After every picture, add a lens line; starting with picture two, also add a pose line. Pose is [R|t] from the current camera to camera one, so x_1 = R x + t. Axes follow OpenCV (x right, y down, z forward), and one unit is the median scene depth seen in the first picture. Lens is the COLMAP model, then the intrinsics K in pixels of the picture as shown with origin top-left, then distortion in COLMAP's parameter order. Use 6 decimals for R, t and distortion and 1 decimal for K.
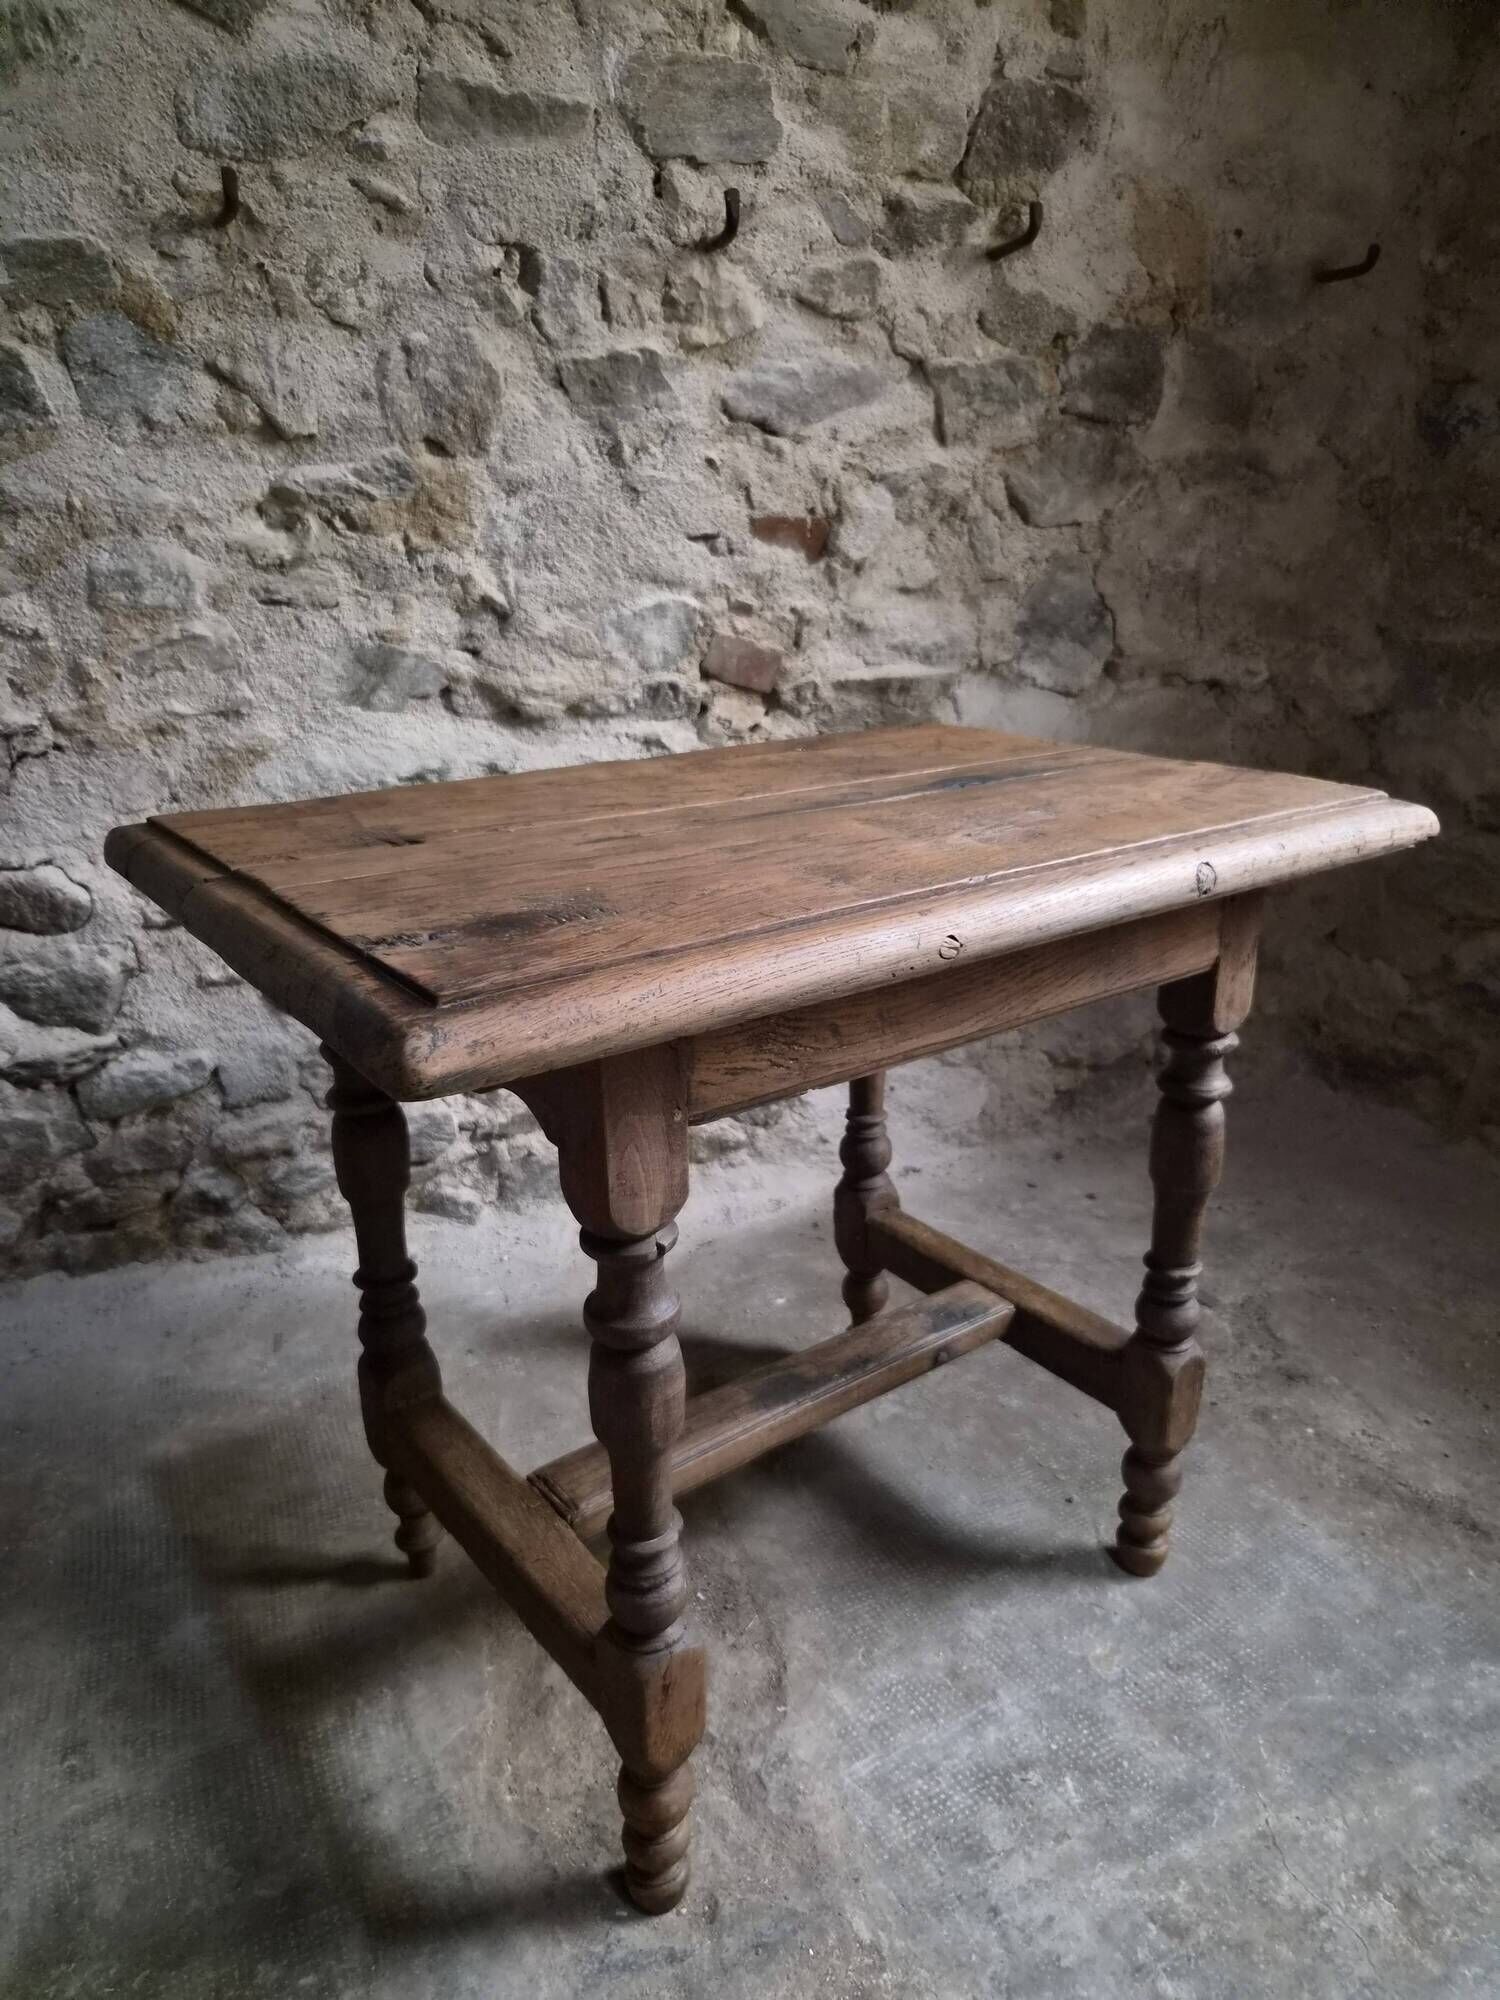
lens RADIAL K [[1356.2, 0, 749.3], [0, 1356.2, 1021.9], [0, 0, 1]] dist [0.058730, -0.048484]
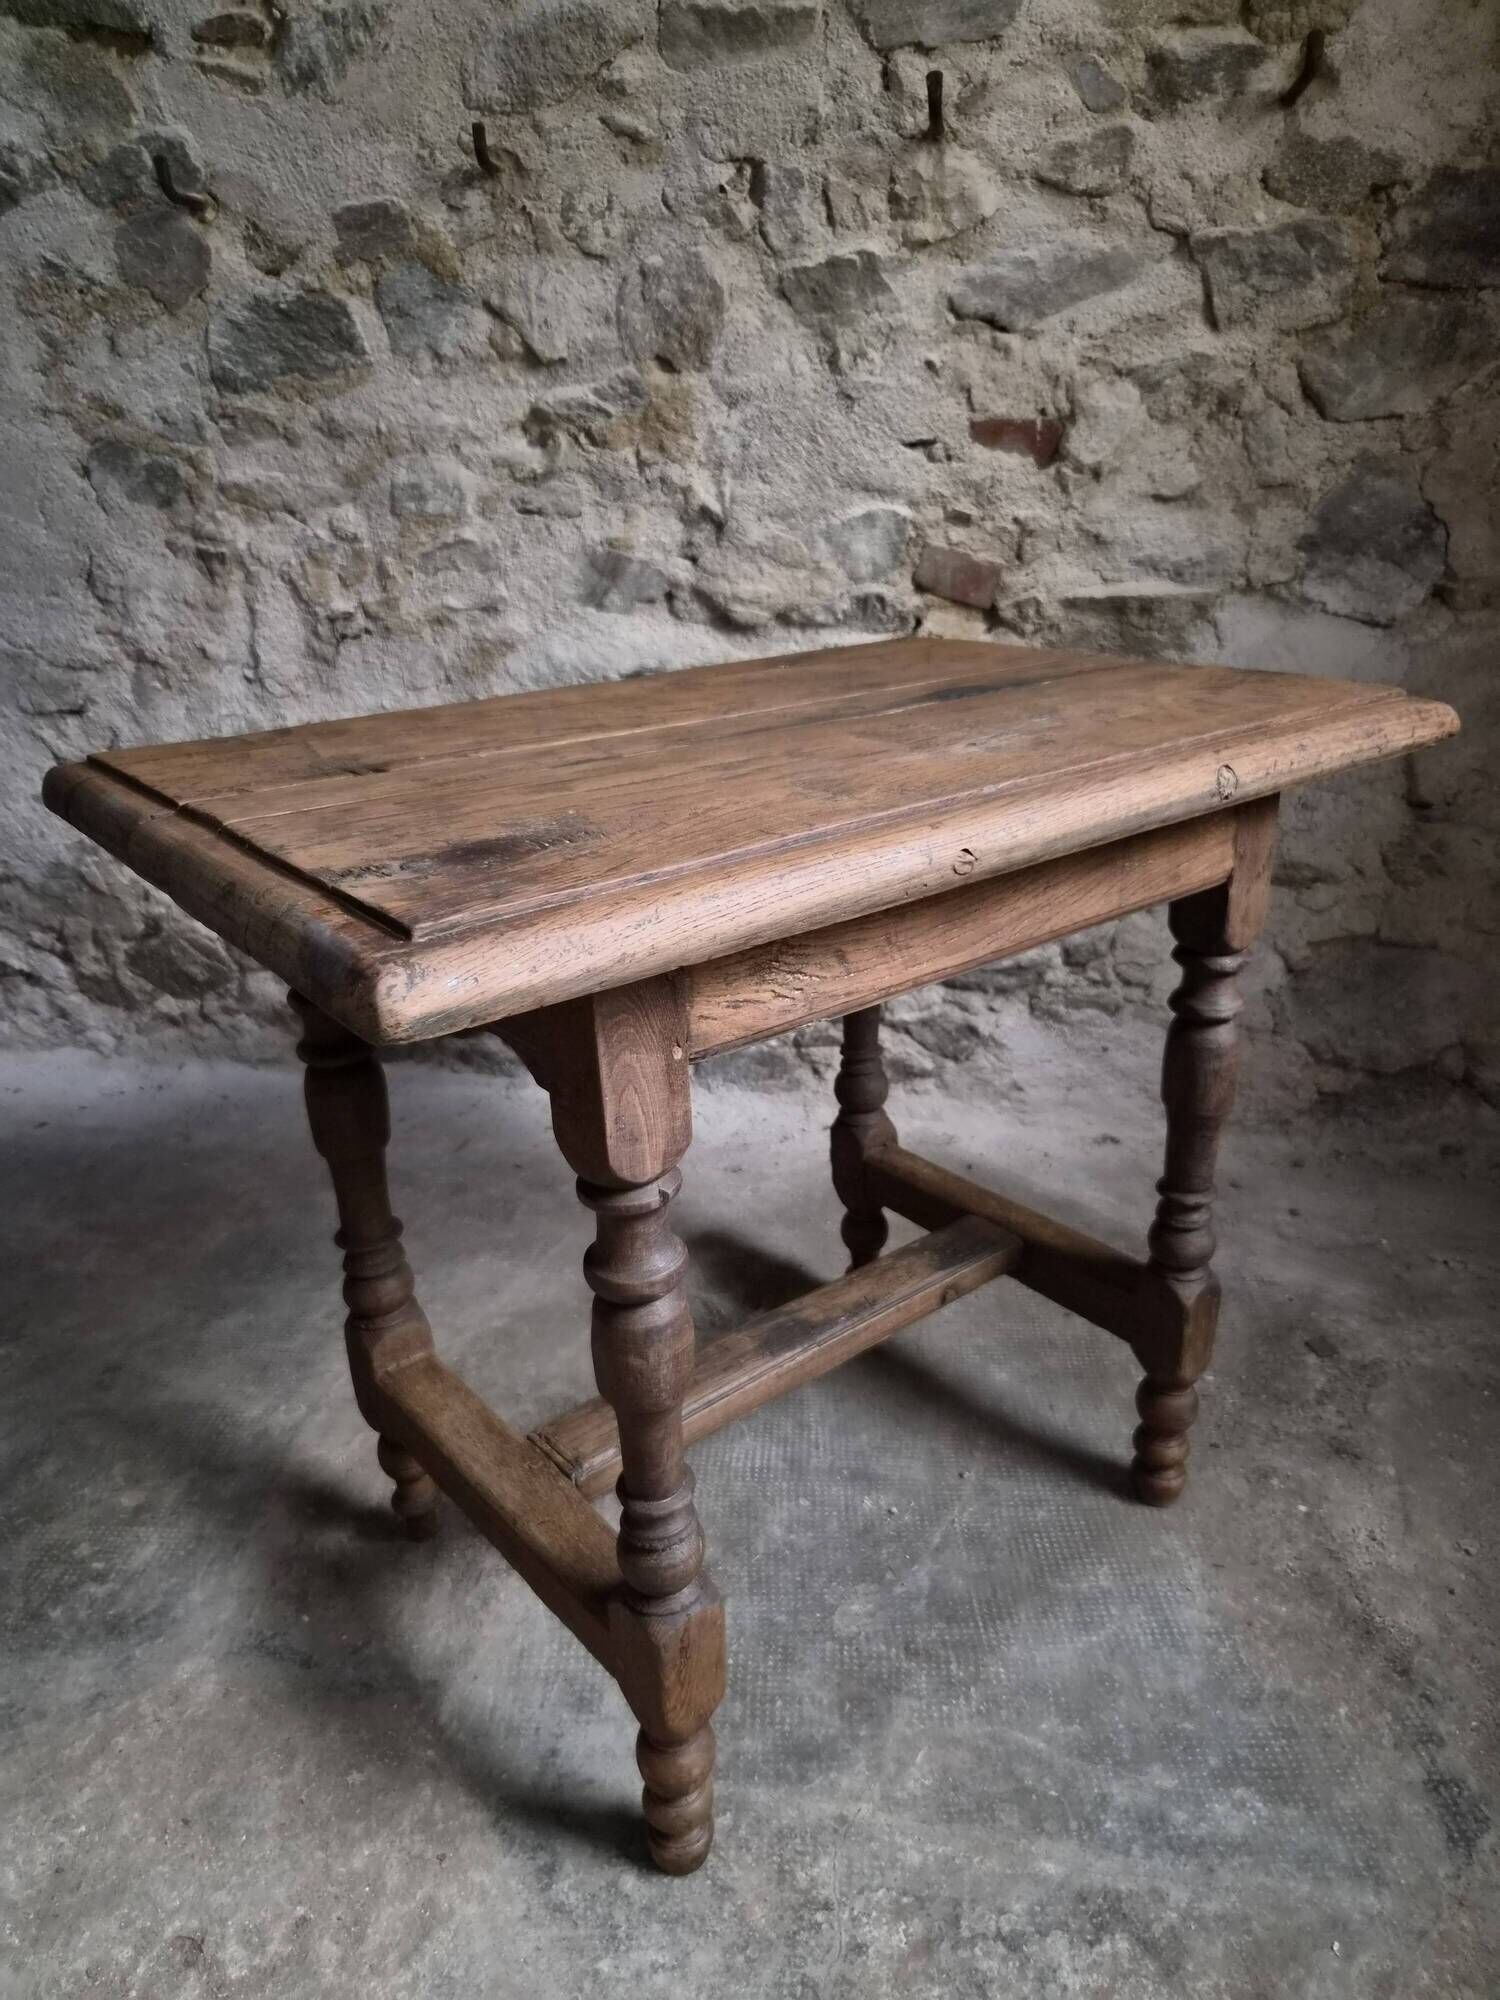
lens RADIAL K [[1352.4, 0, 754.8], [0, 1352.4, 1024.0], [0, 0, 1]] dist [0.054959, -0.045507]
pose [[0.859560, 0.180537, -0.478083, 0.422478], [-0.156513, 0.983565, 0.090022, -0.016412], [0.486478, -0.002553, 0.873689, 0.091271]]
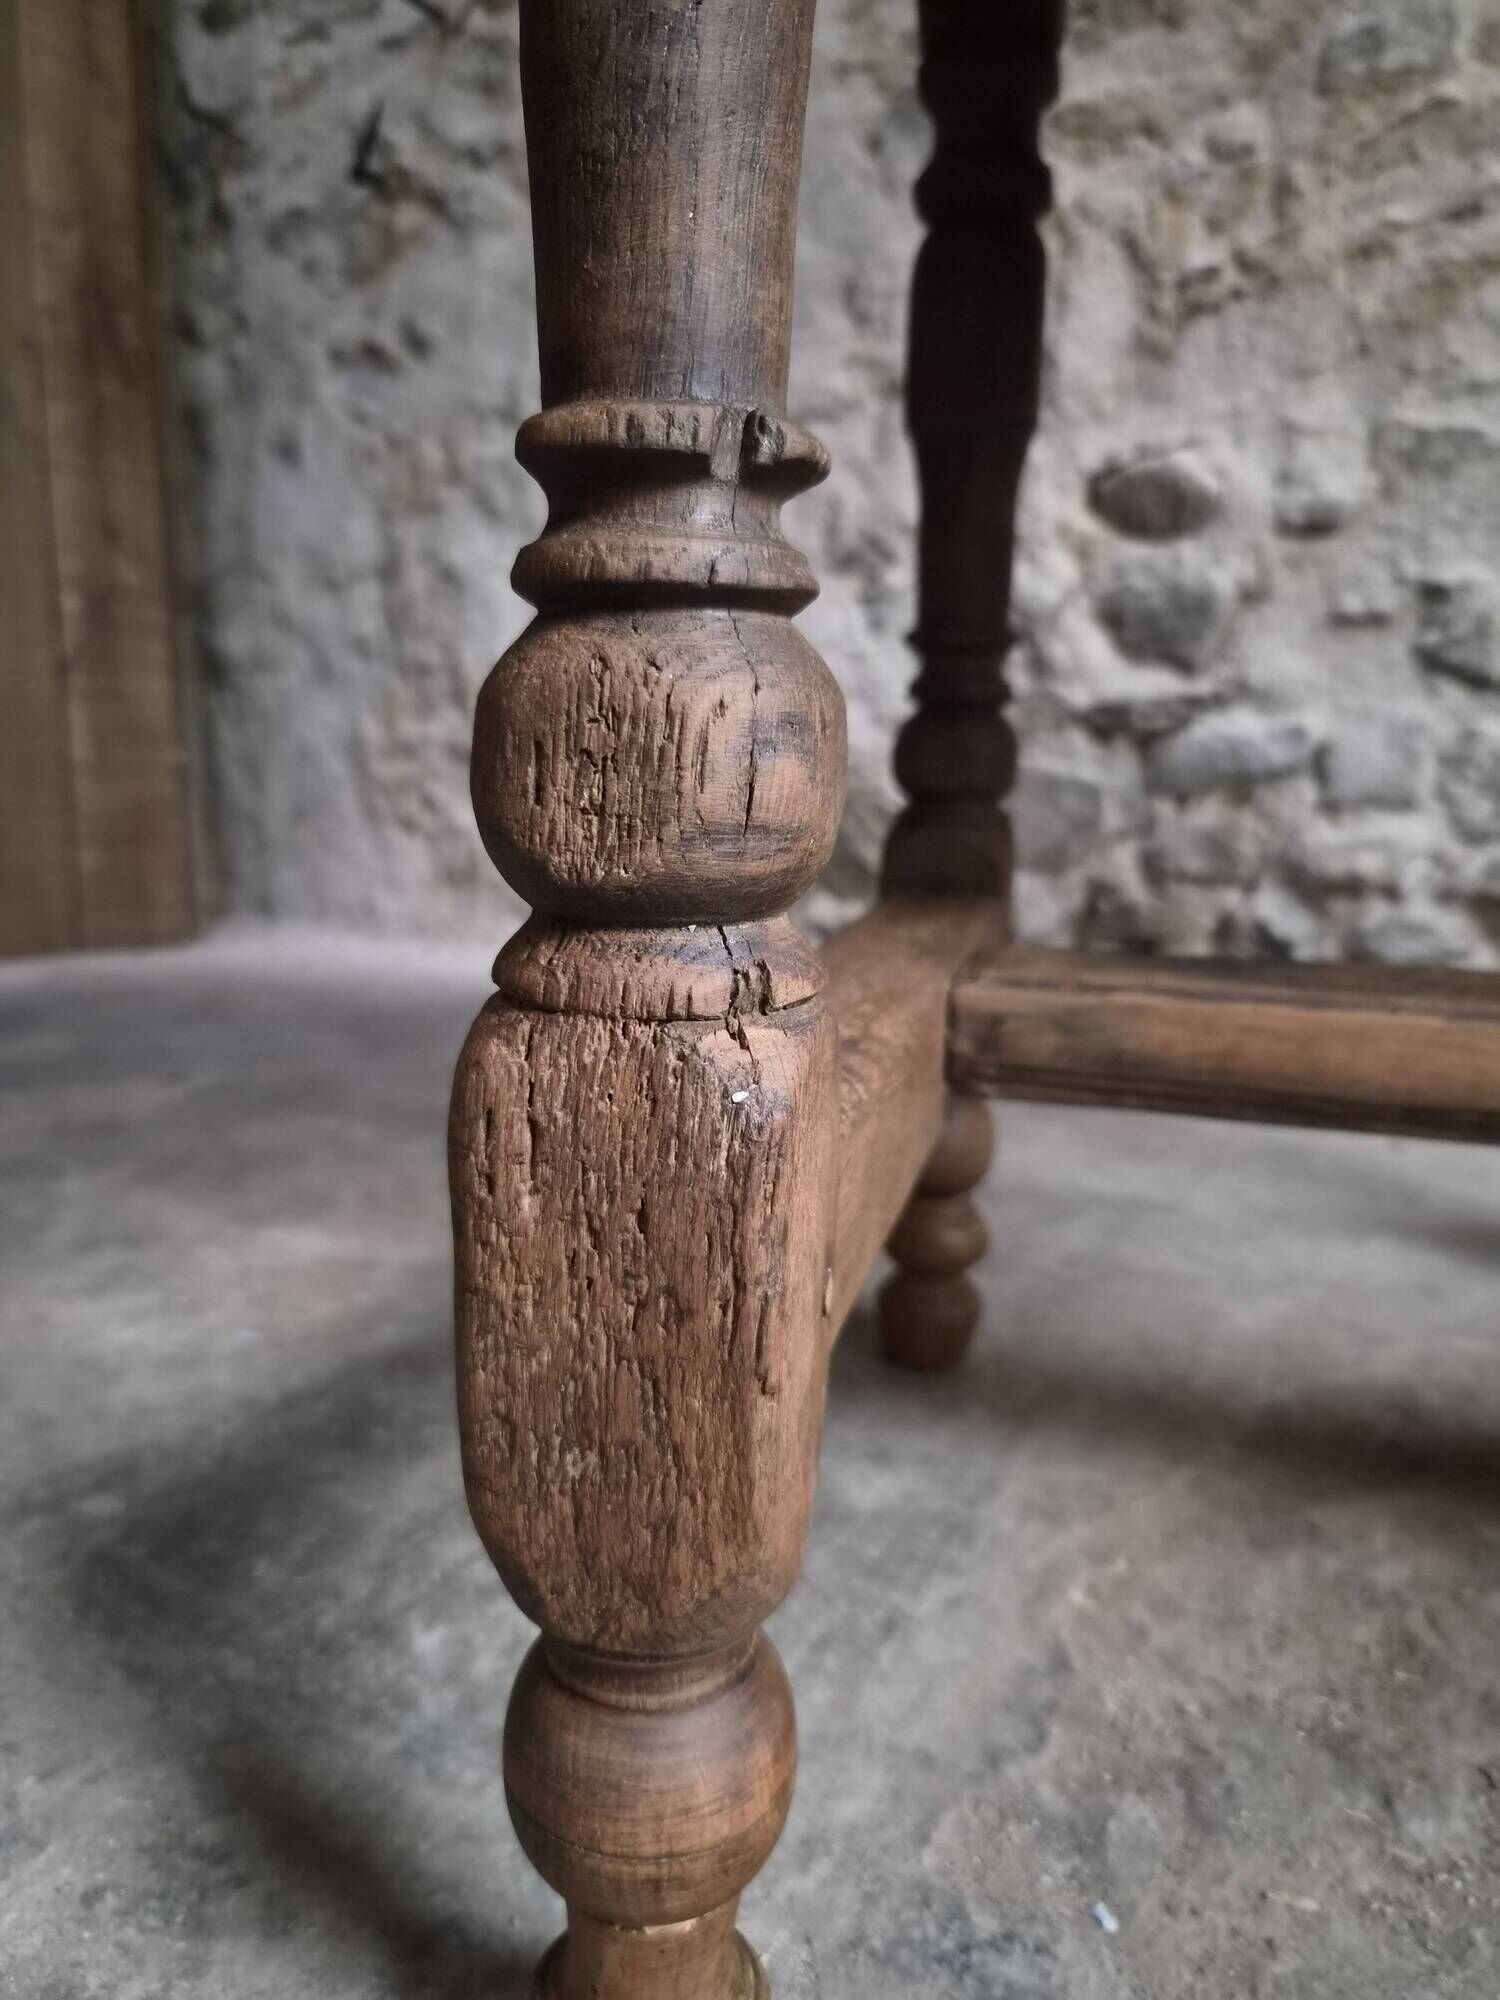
lens RADIAL K [[1394.4, 0, 751.4], [0, 1394.4, 1018.2], [0, 0, 1]] dist [-0.004584, -0.007455]
pose [[0.553915, 0.166947, -0.815664, 0.061677], [-0.297216, 0.954789, -0.006416, 0.271533], [0.777715, 0.245982, 0.578491, 0.398060]]
